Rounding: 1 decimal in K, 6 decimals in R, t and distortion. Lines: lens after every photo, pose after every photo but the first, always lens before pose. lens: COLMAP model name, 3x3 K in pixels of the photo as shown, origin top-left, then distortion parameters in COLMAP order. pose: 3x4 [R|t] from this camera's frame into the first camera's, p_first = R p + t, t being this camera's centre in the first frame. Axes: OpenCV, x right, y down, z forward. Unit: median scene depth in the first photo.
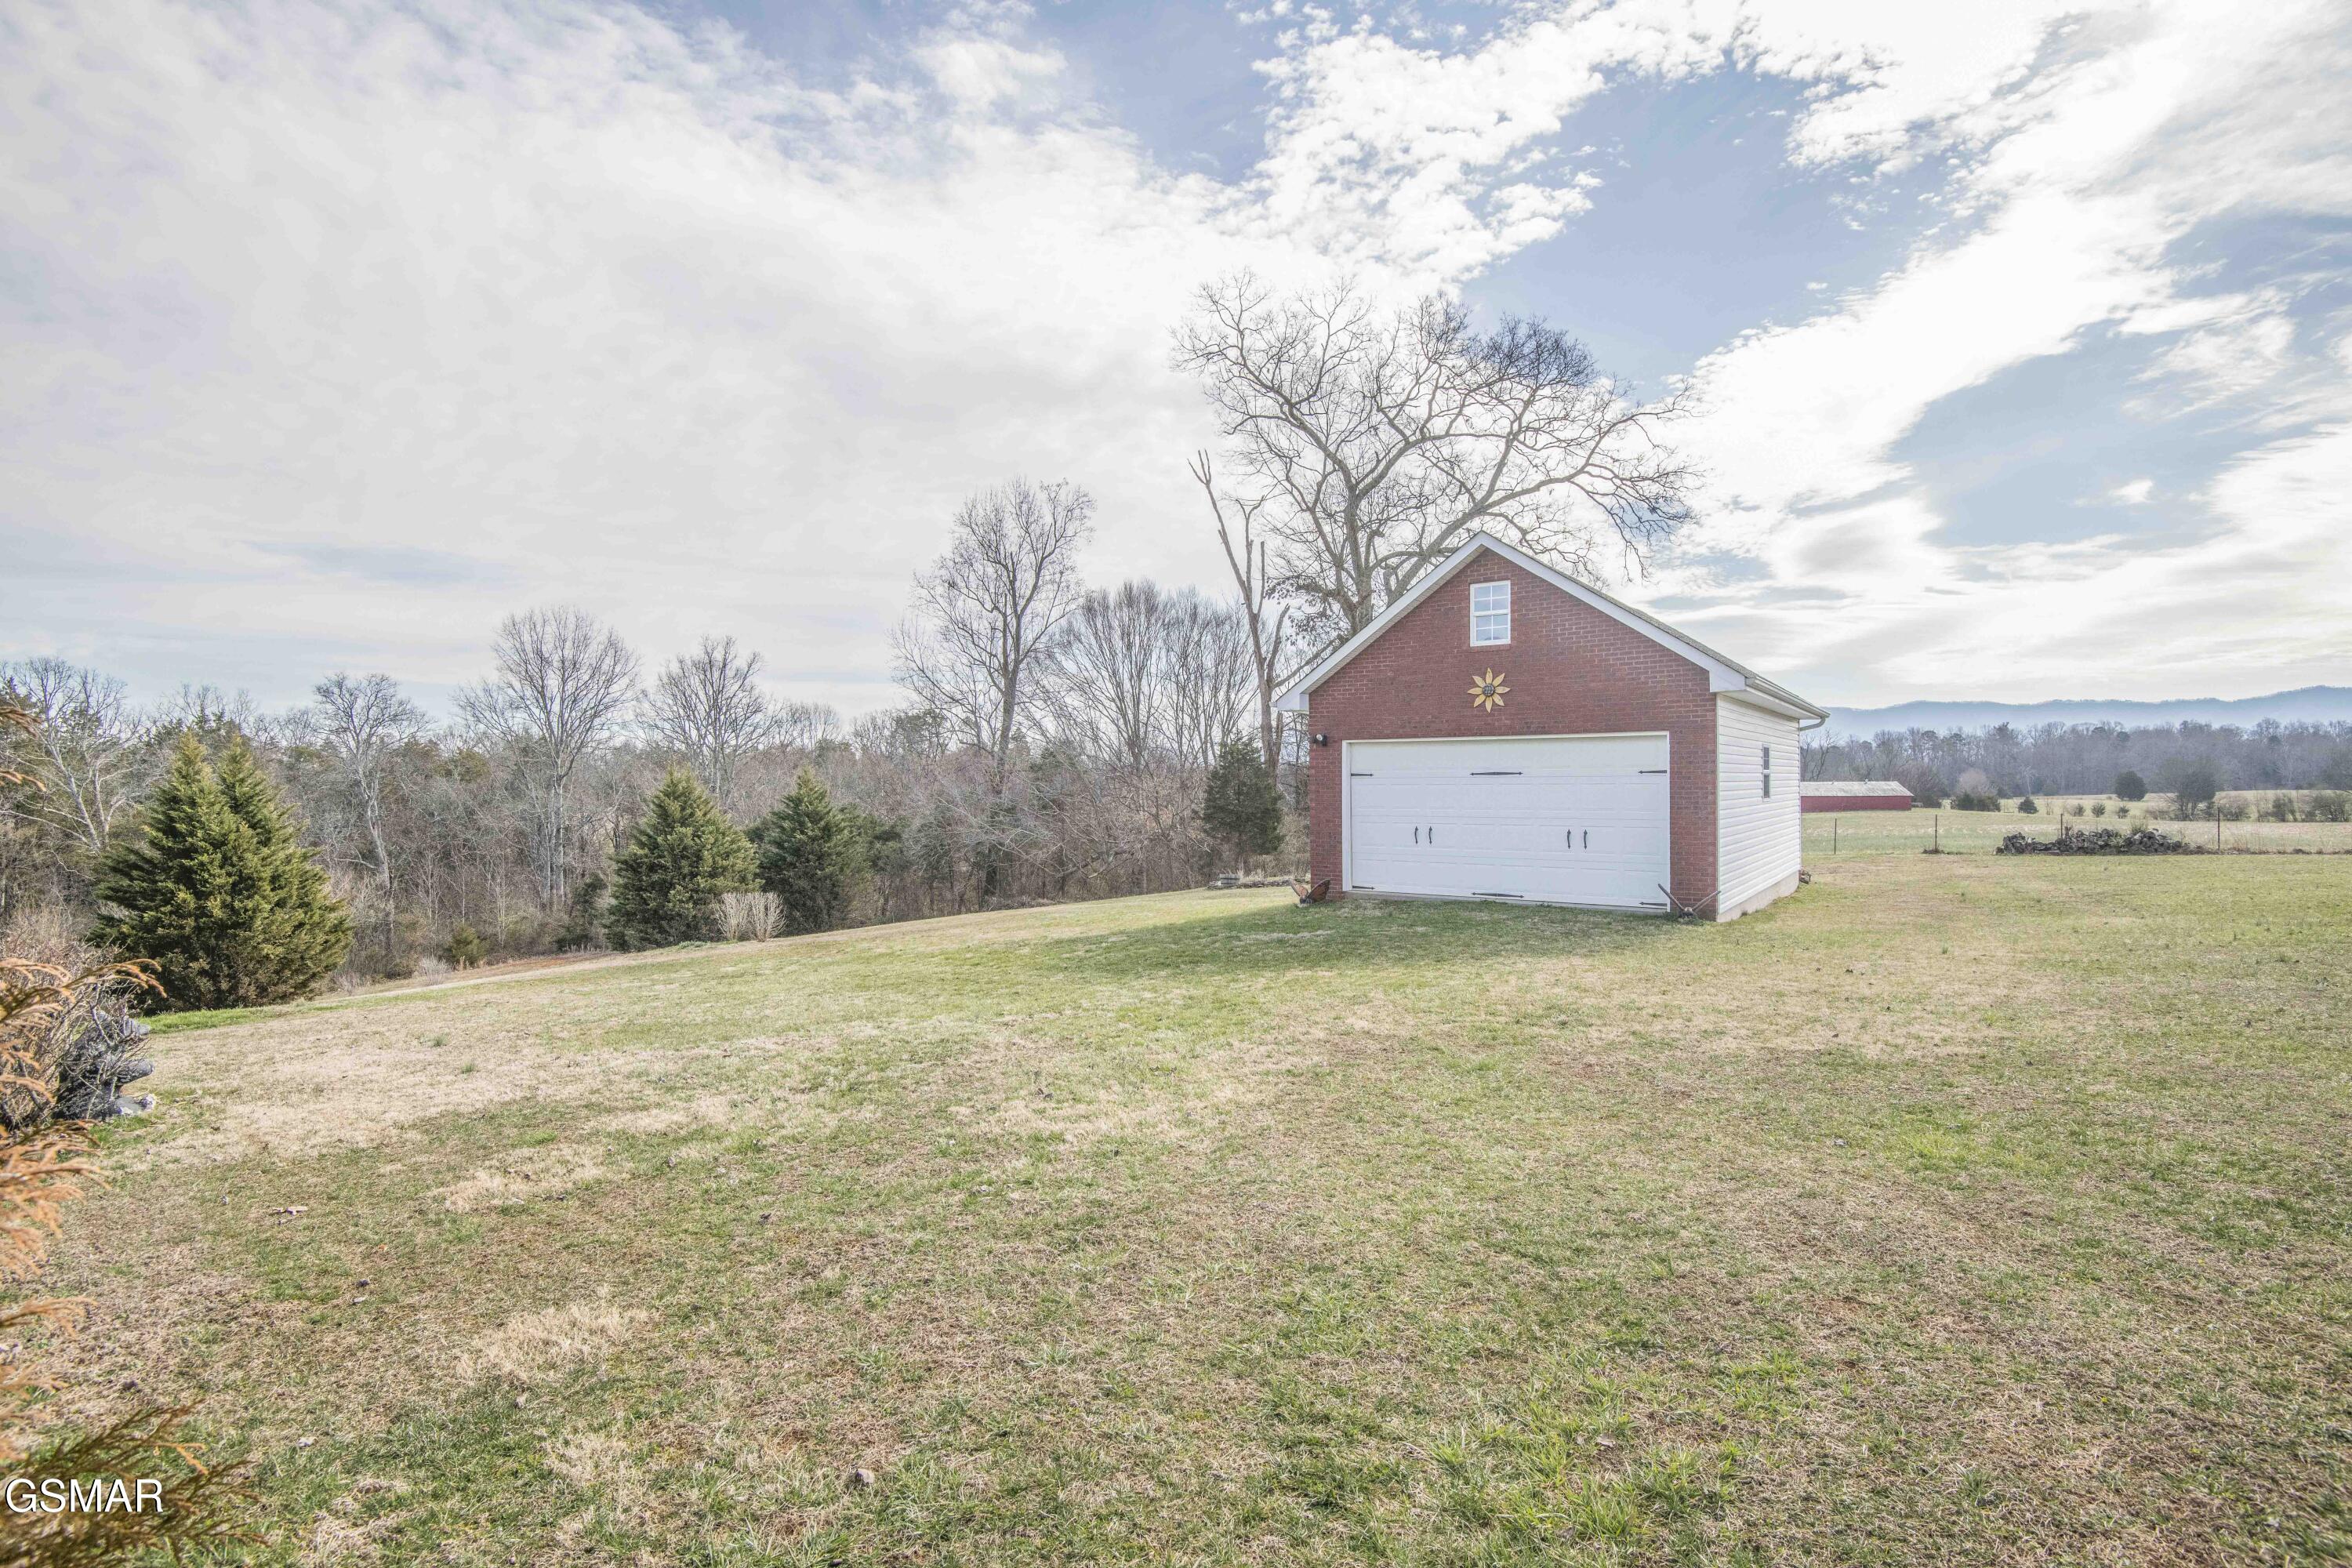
lens RADIAL K [[1090.7, 0, 1186.6], [0, 1090.7, 782.9], [0, 0, 1]] dist [-0.016647, -0.014311]
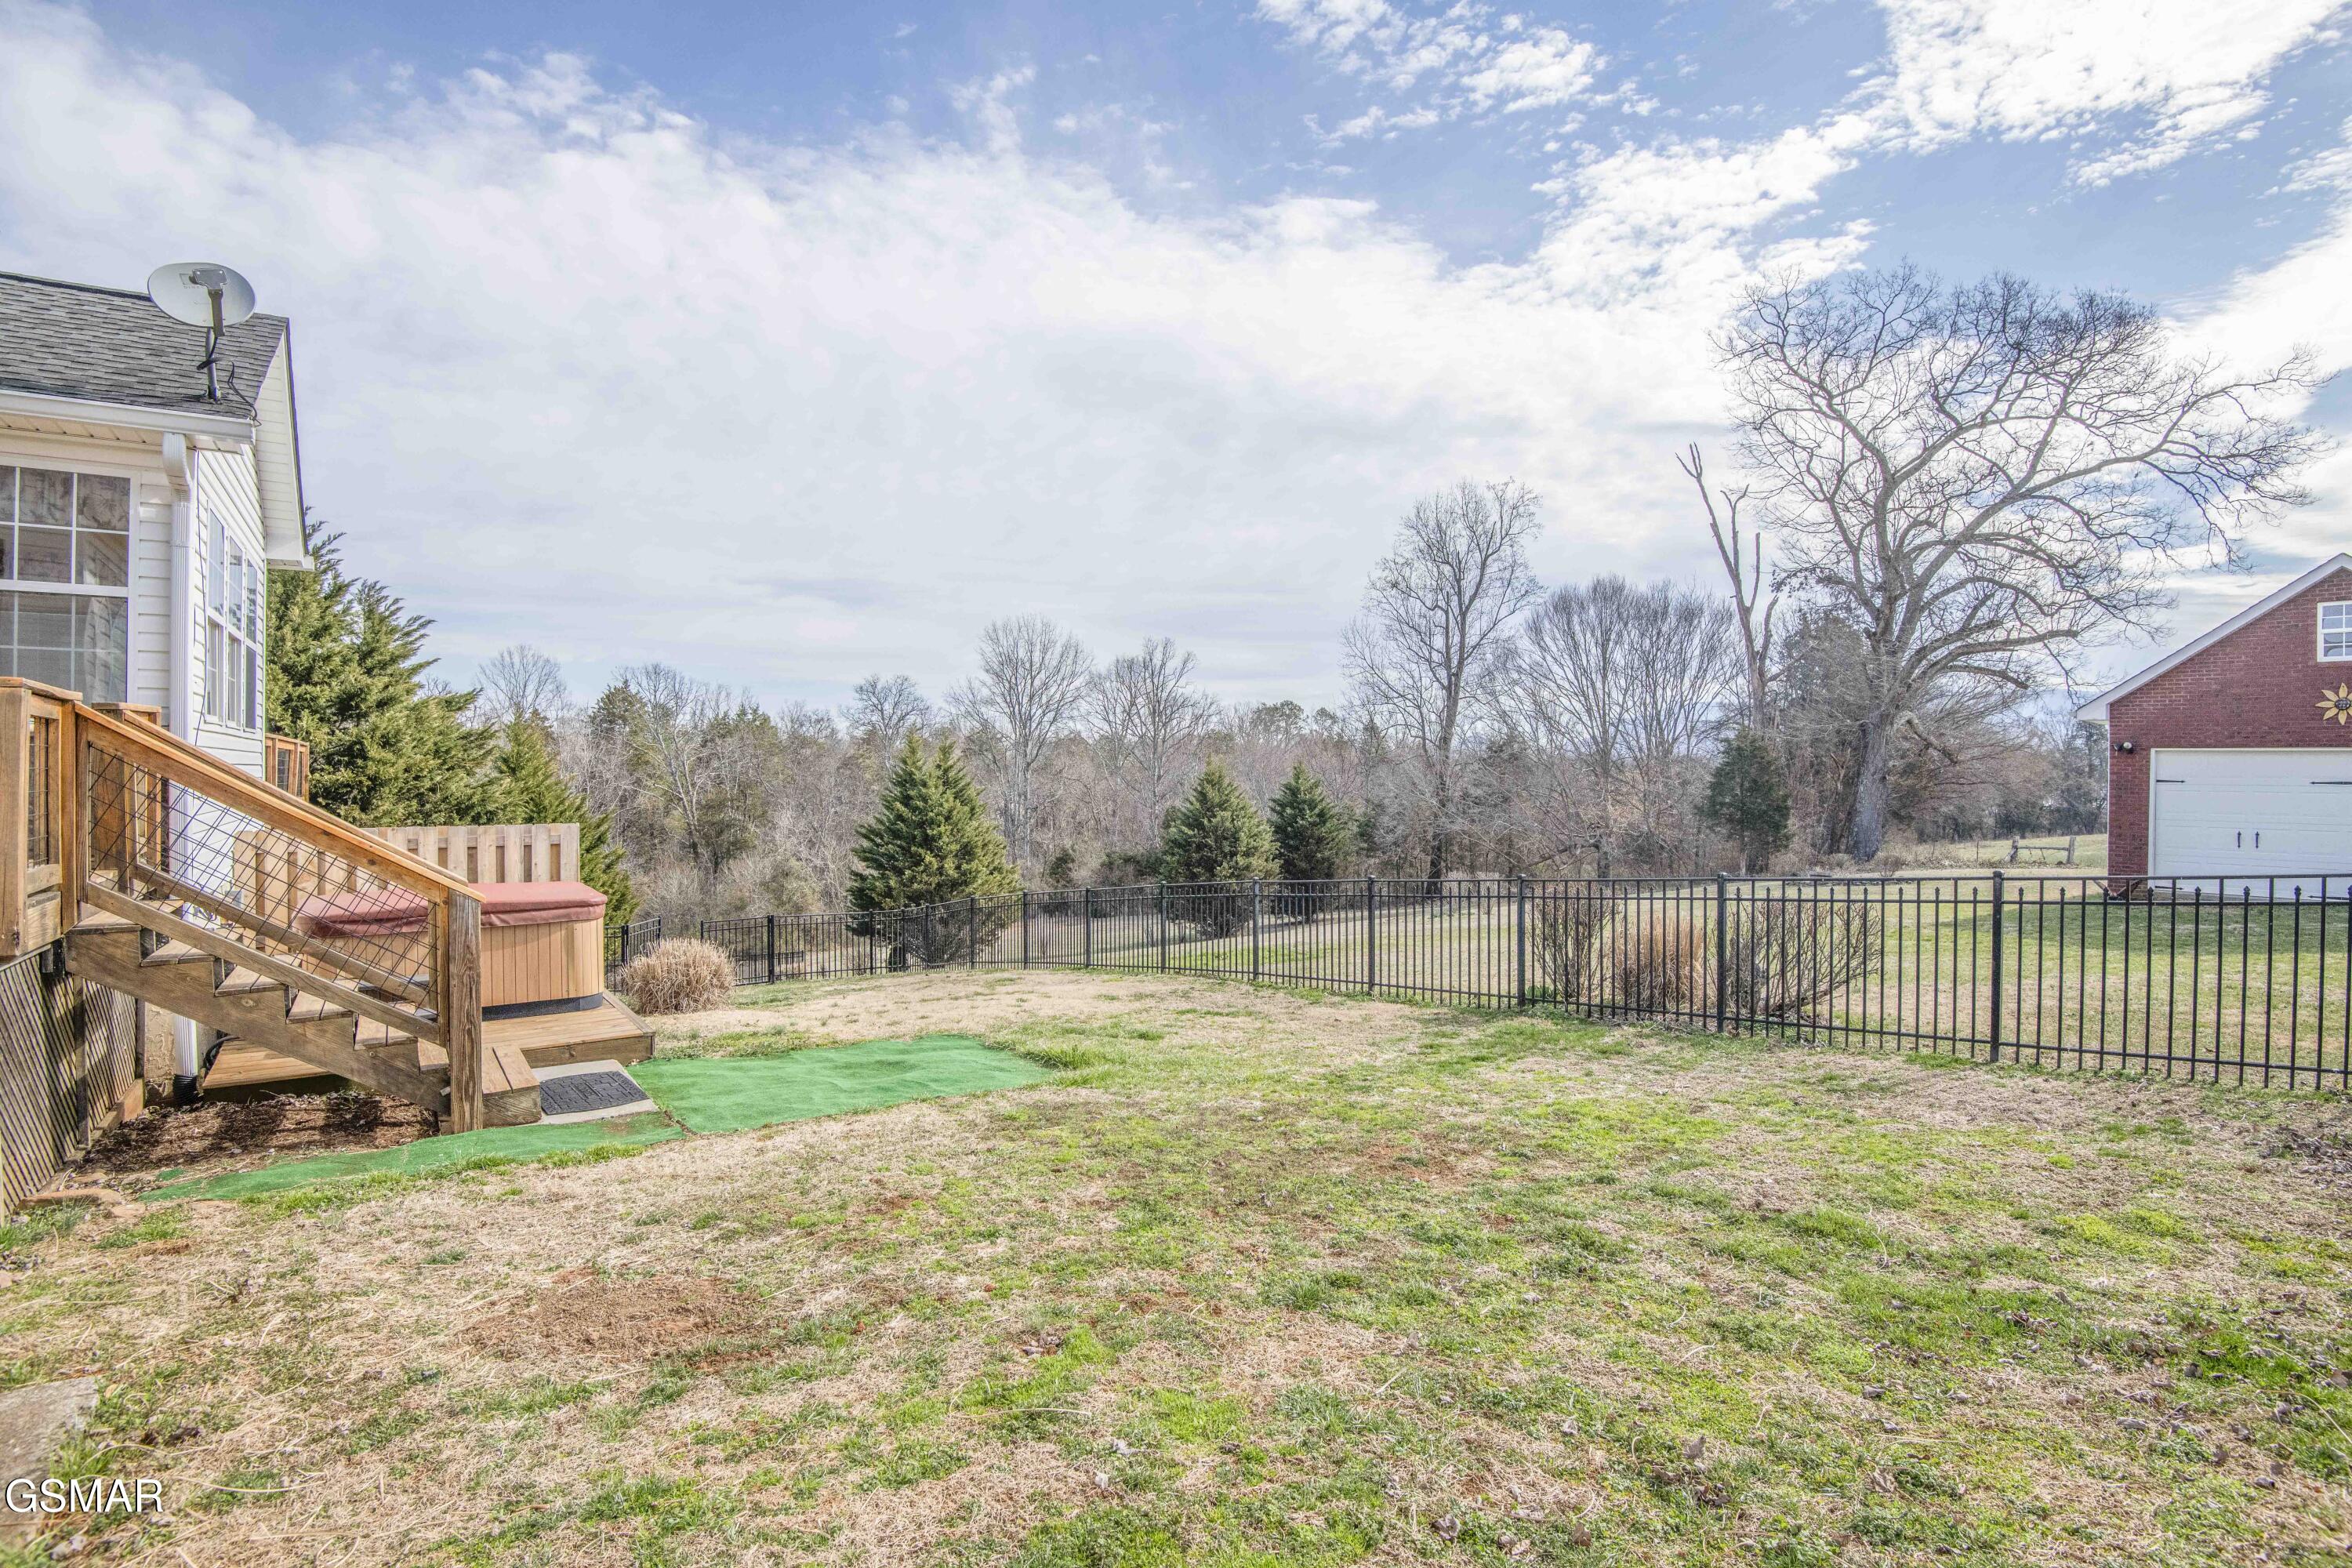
lens RADIAL K [[1088.8, 0, 1168.6], [0, 1088.8, 783.6], [0, 0, 1]] dist [-0.027619, -0.015090]
pose [[0.956802, 0.016465, -0.290275, -0.144932], [-0.013358, 0.999830, 0.012685, -0.001473], [0.290435, -0.008260, 0.956859, -0.076754]]
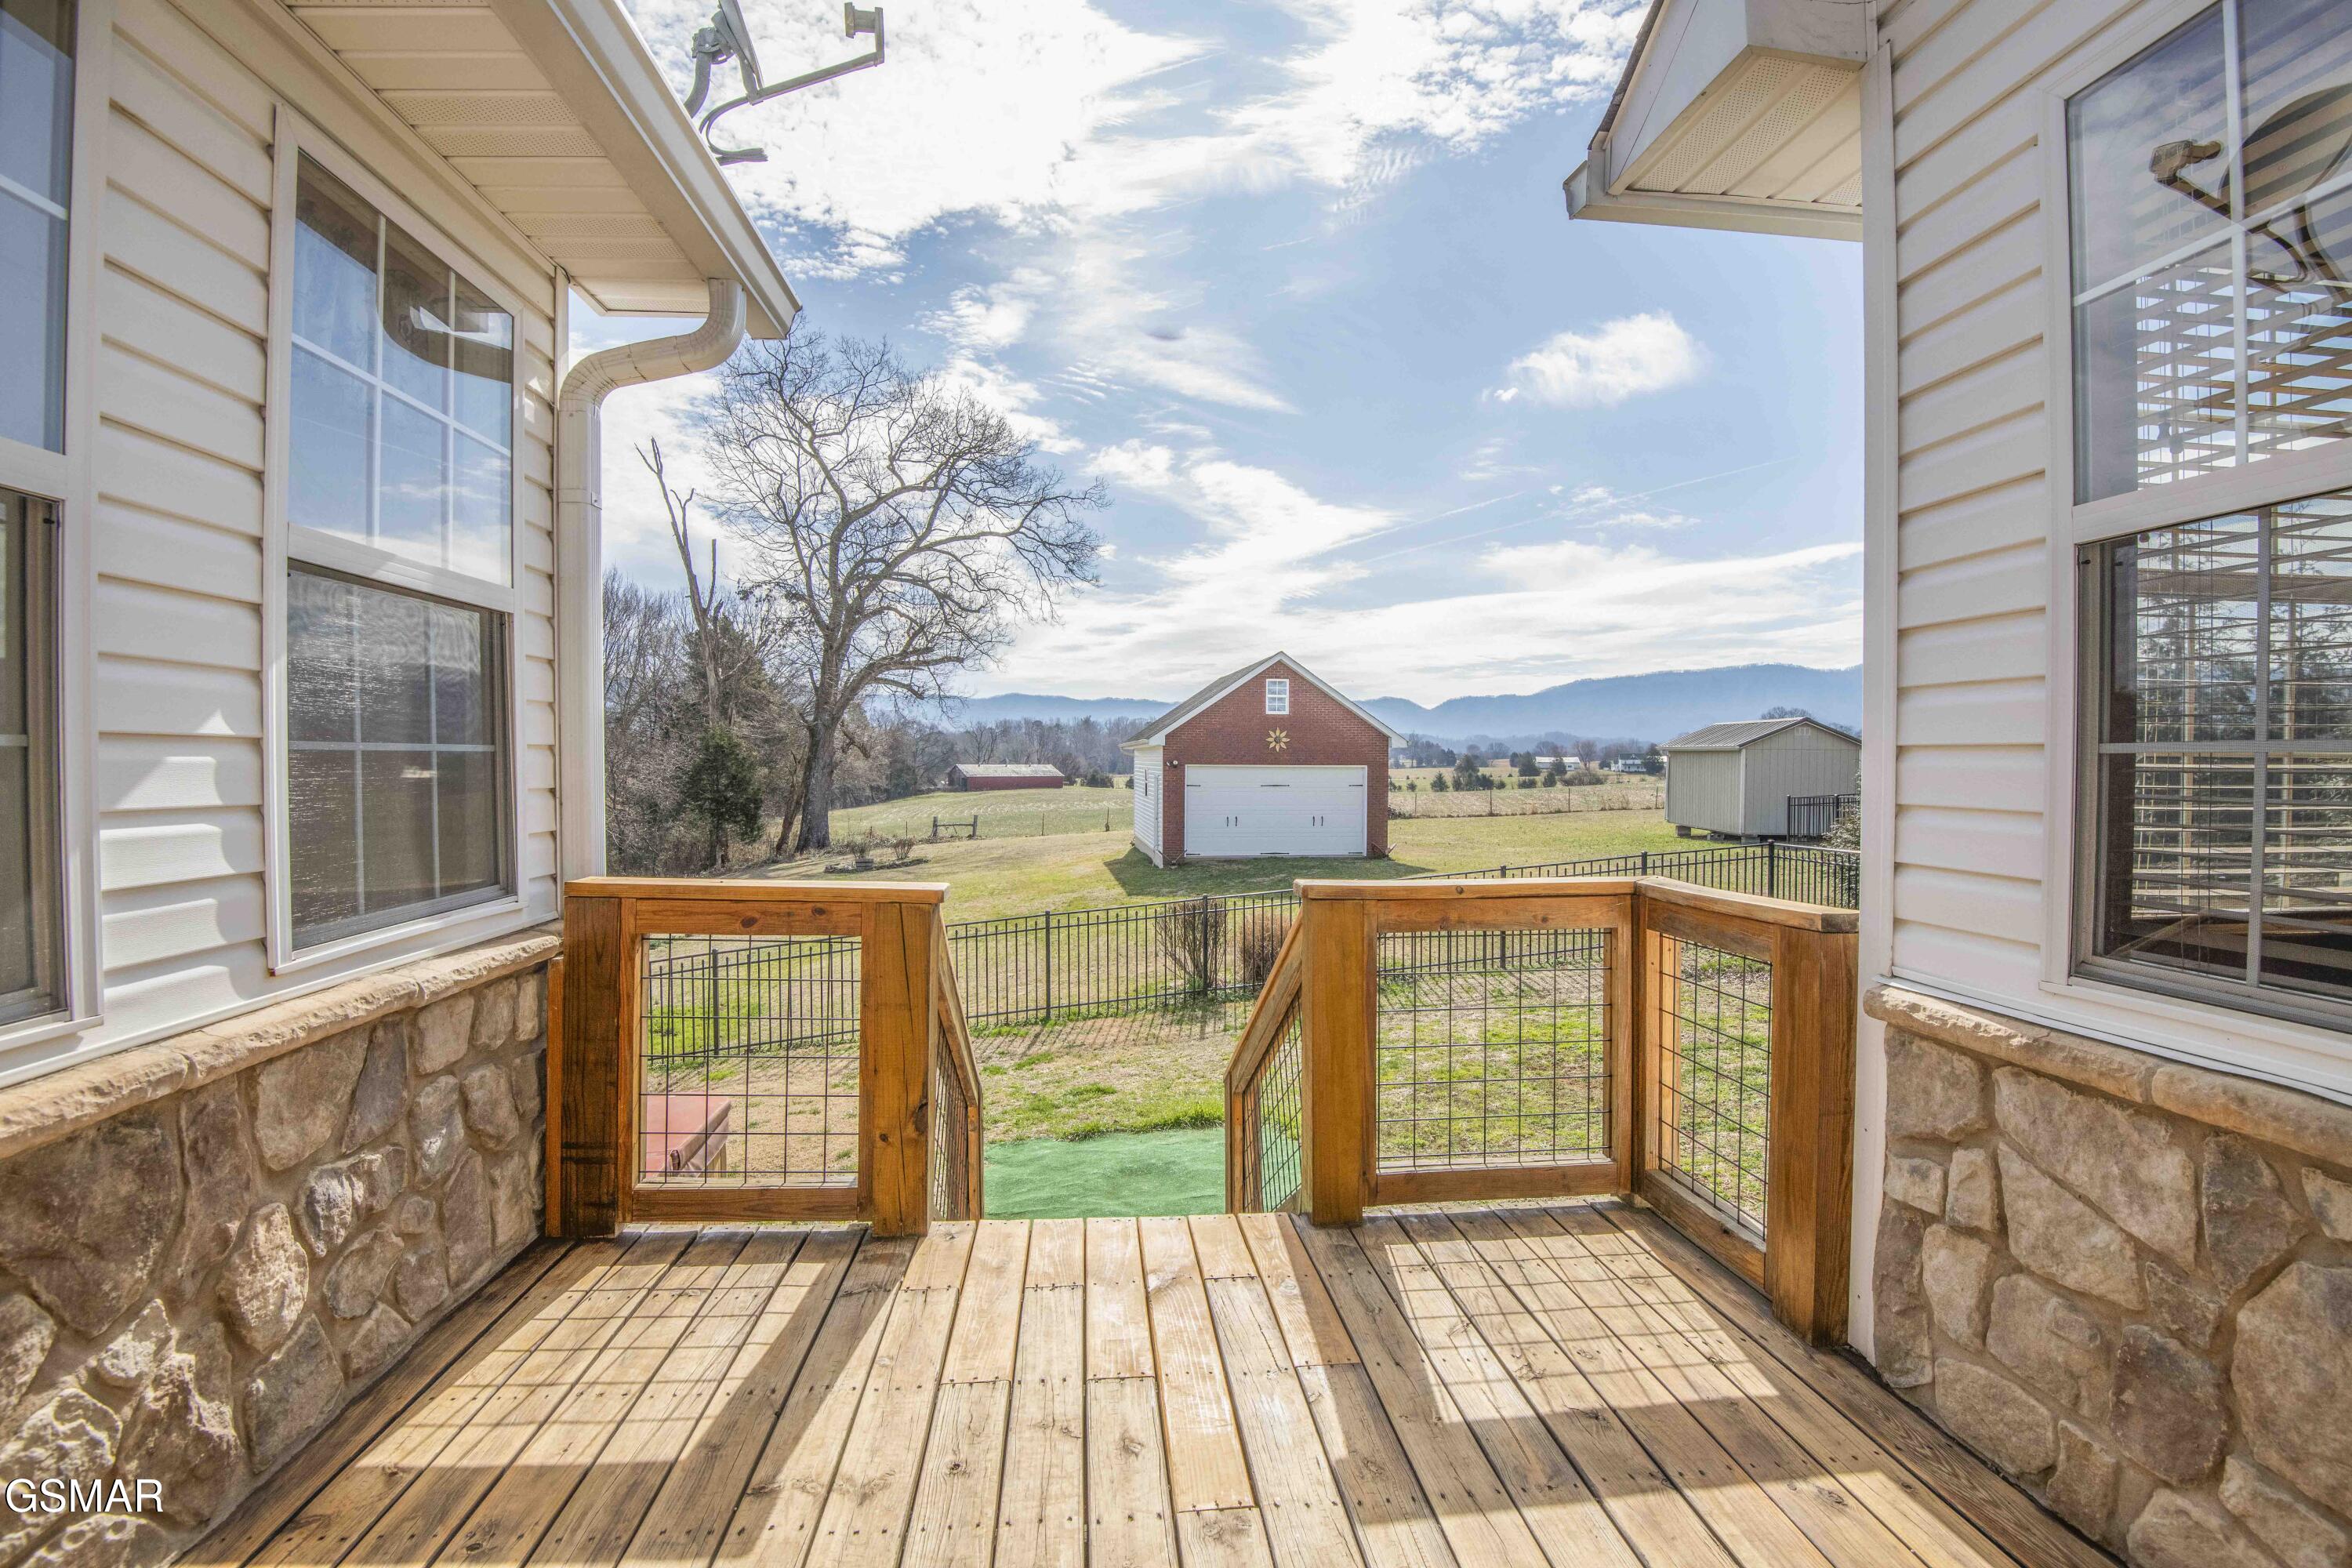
lens RADIAL K [[1086.5, 0, 1190.2], [0, 1086.5, 757.5], [0, 0, 1]] dist [0.000193, -0.014031]
pose [[0.725228, 0.009577, 0.688442, -0.292916], [-0.007974, 0.999953, -0.005511, -0.012503], [-0.688463, -0.001493, 0.725270, -0.051522]]
